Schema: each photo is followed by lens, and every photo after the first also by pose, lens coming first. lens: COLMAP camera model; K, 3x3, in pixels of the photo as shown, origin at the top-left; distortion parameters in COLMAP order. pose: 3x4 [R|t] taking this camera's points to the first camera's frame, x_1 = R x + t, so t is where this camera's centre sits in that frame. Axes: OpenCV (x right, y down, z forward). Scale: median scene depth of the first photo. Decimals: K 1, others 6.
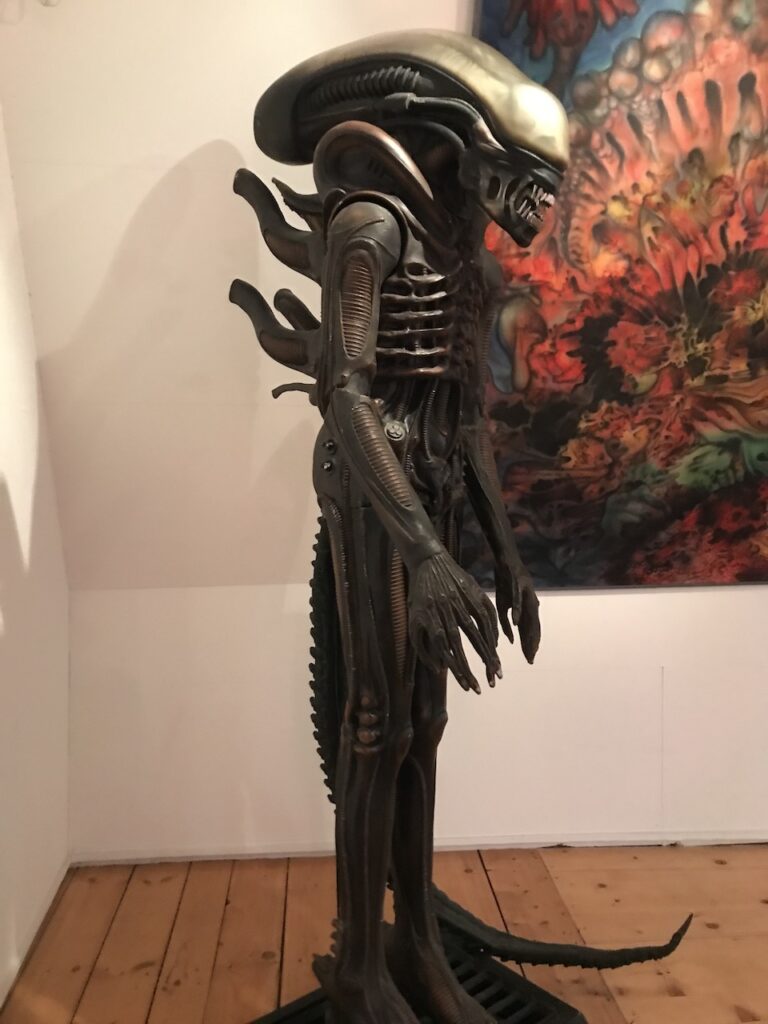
lens RADIAL K [[886.3, 0, 384.0], [0, 886.3, 512.0], [0, 0, 1]] dist [0.001268, 0.001553]
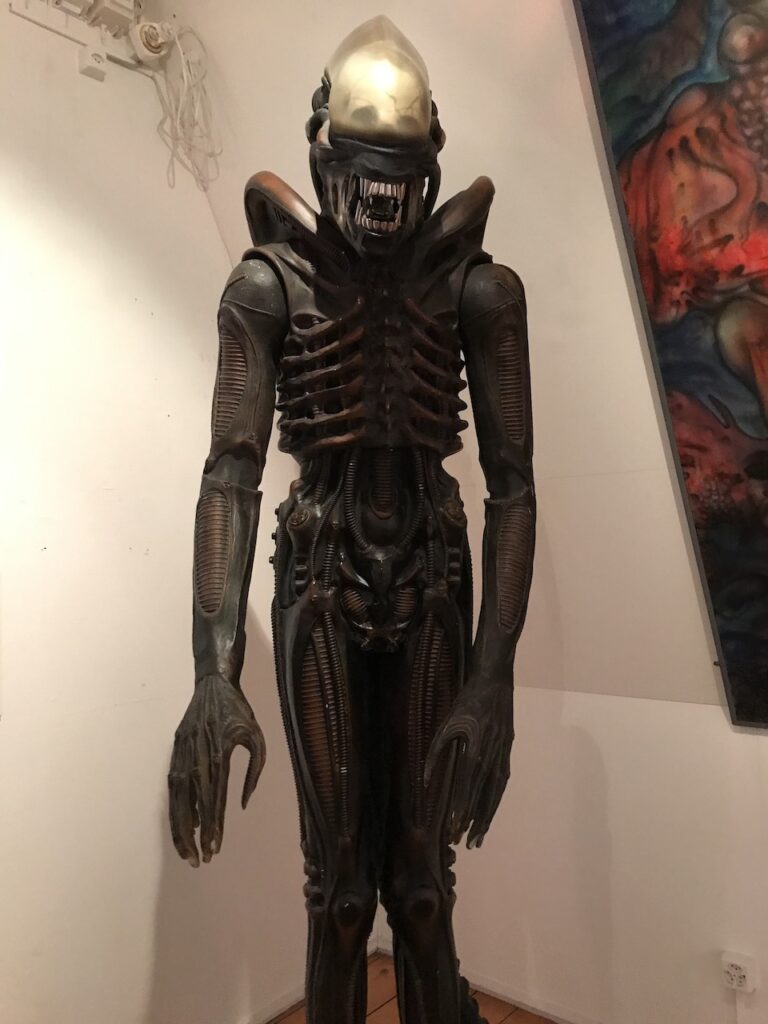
lens RADIAL K [[886.3, 0, 384.0], [0, 886.3, 512.0], [0, 0, 1]] dist [0.001268, 0.001553]
pose [[0.668790, -0.050759, -0.741717, 0.669458], [-0.012959, 0.996719, -0.079895, -0.030293], [0.743339, 0.063045, 0.665937, 0.499115]]
